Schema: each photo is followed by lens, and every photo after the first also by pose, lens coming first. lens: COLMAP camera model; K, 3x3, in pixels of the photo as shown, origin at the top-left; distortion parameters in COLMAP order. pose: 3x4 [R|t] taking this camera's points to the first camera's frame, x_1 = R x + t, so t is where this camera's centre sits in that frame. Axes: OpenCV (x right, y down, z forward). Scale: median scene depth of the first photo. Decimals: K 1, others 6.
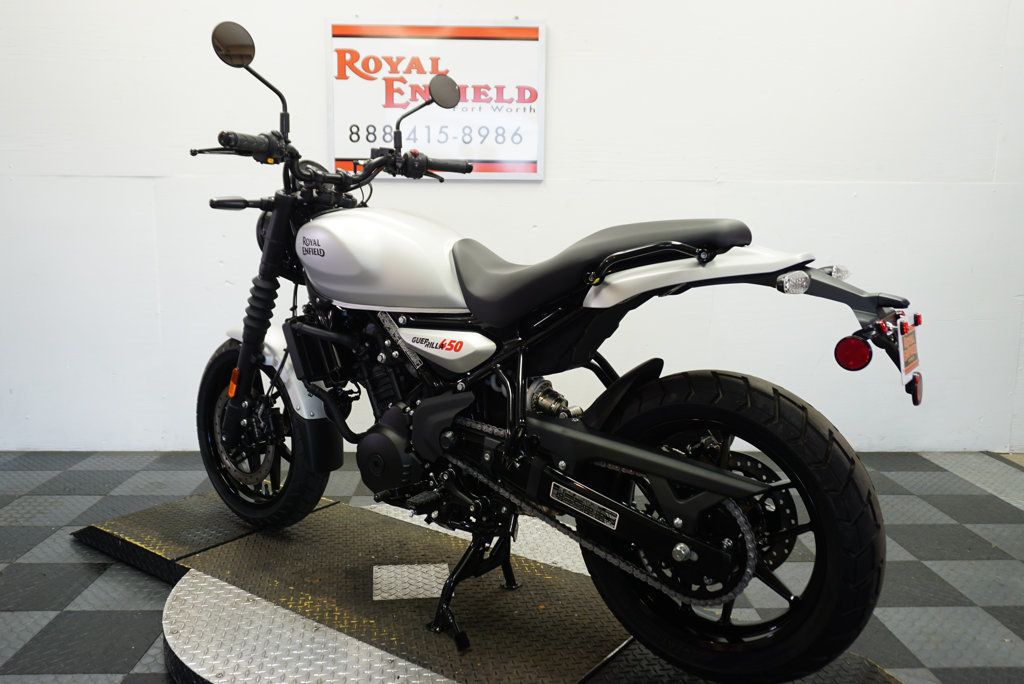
lens RADIAL K [[818.9, 0, 509.5], [0, 818.9, 337.9], [0, 0, 1]] dist [-0.024607, 0.015256]
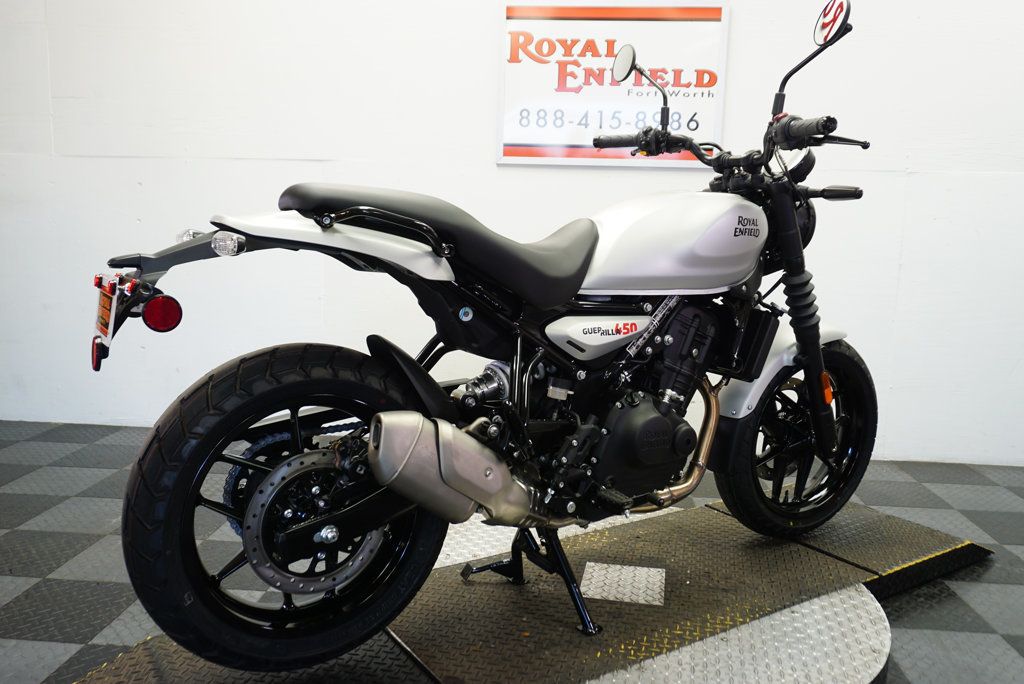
lens RADIAL K [[818.9, 0, 504.9], [0, 818.9, 337.5], [0, 0, 1]] dist [-0.024607, 0.015256]
pose [[0.994052, 0.030893, -0.104431, -0.104187], [-0.030712, 0.999523, 0.003340, 0.009277], [0.104484, -0.000113, 0.994527, 0.026181]]
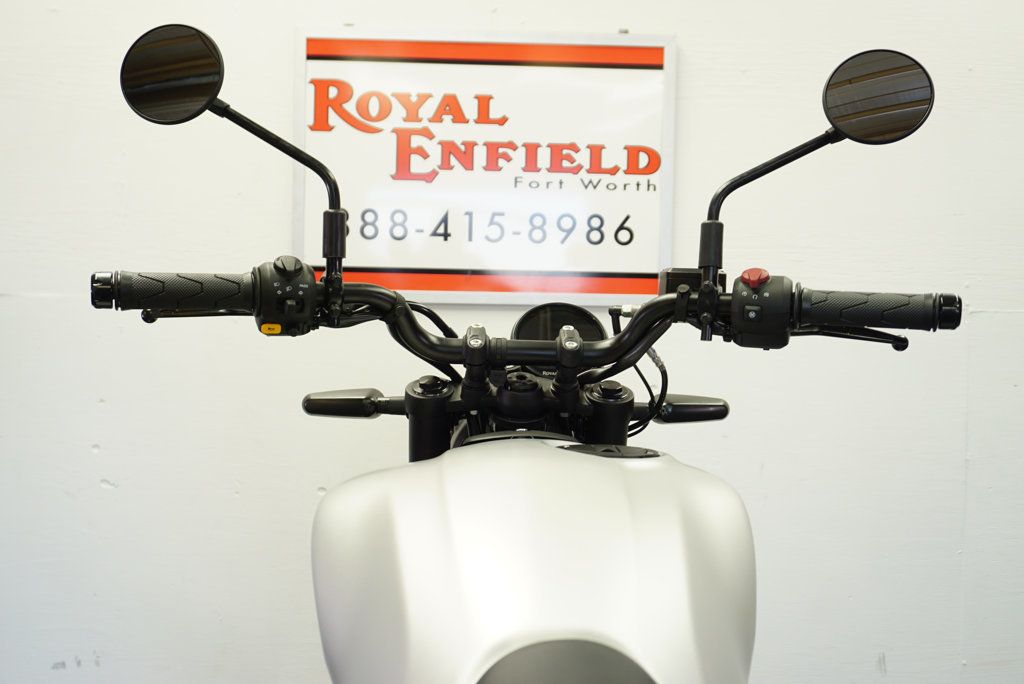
lens RADIAL K [[918.6, 0, 505.3], [0, 918.6, 341.8], [0, 0, 1]] dist [-0.013420, -0.010057]
pose [[0.999944, 0.007477, 0.007535, -0.079780], [-0.006584, 0.993660, -0.112235, -0.098525], [-0.008326, 0.112179, 0.993653, 0.376684]]
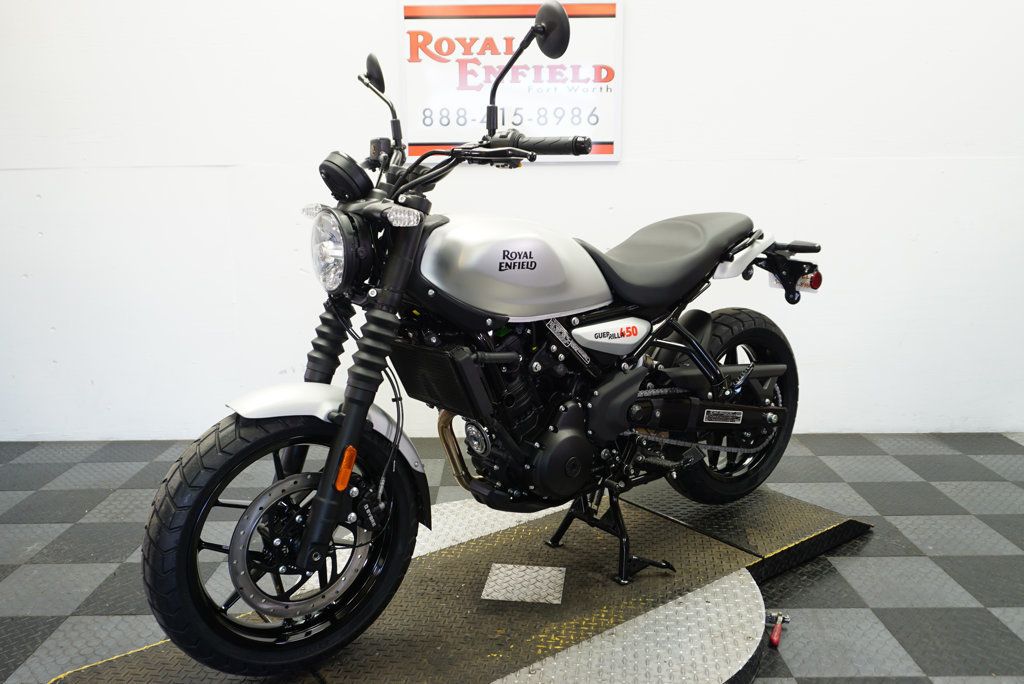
lens RADIAL K [[818.9, 0, 507.4], [0, 818.9, 337.7], [0, 0, 1]] dist [-0.024607, 0.015256]
pose [[0.999374, -0.013349, -0.032771, -0.066090], [0.014991, 0.998617, 0.050395, -0.034306], [0.032053, -0.050854, 0.998192, 0.008372]]
